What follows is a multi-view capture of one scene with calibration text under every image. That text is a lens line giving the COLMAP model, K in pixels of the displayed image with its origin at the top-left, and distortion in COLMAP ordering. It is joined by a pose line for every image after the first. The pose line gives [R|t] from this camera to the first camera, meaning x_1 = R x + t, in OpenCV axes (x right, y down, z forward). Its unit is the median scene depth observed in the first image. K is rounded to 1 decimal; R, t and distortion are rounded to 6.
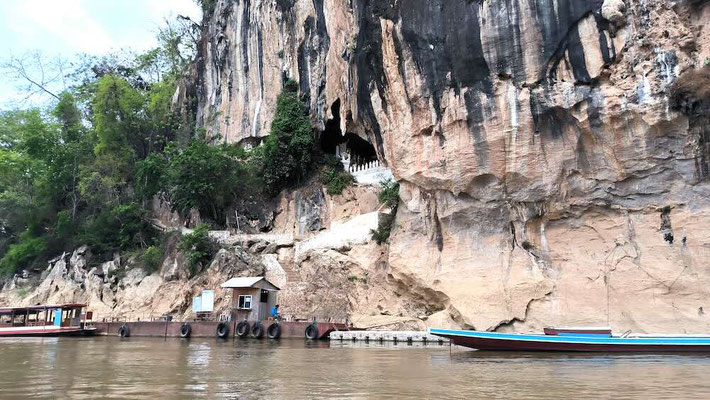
lens RADIAL K [[502.3, 0, 355.0], [0, 502.3, 199.6], [0, 0, 1]] dist [0.009878, 0.002694]
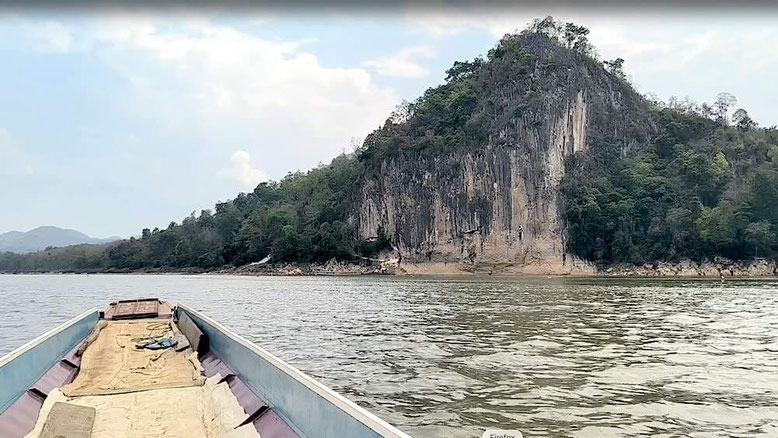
lens RADIAL K [[550.4, 0, 388.5], [0, 550.4, 218.8], [0, 0, 1]] dist [0.009878, 0.002694]
pose [[0.997123, 0.021394, 0.072722, -0.602796], [-0.029896, 0.992573, 0.117918, -1.300541], [-0.069659, -0.119753, 0.990357, -5.967386]]
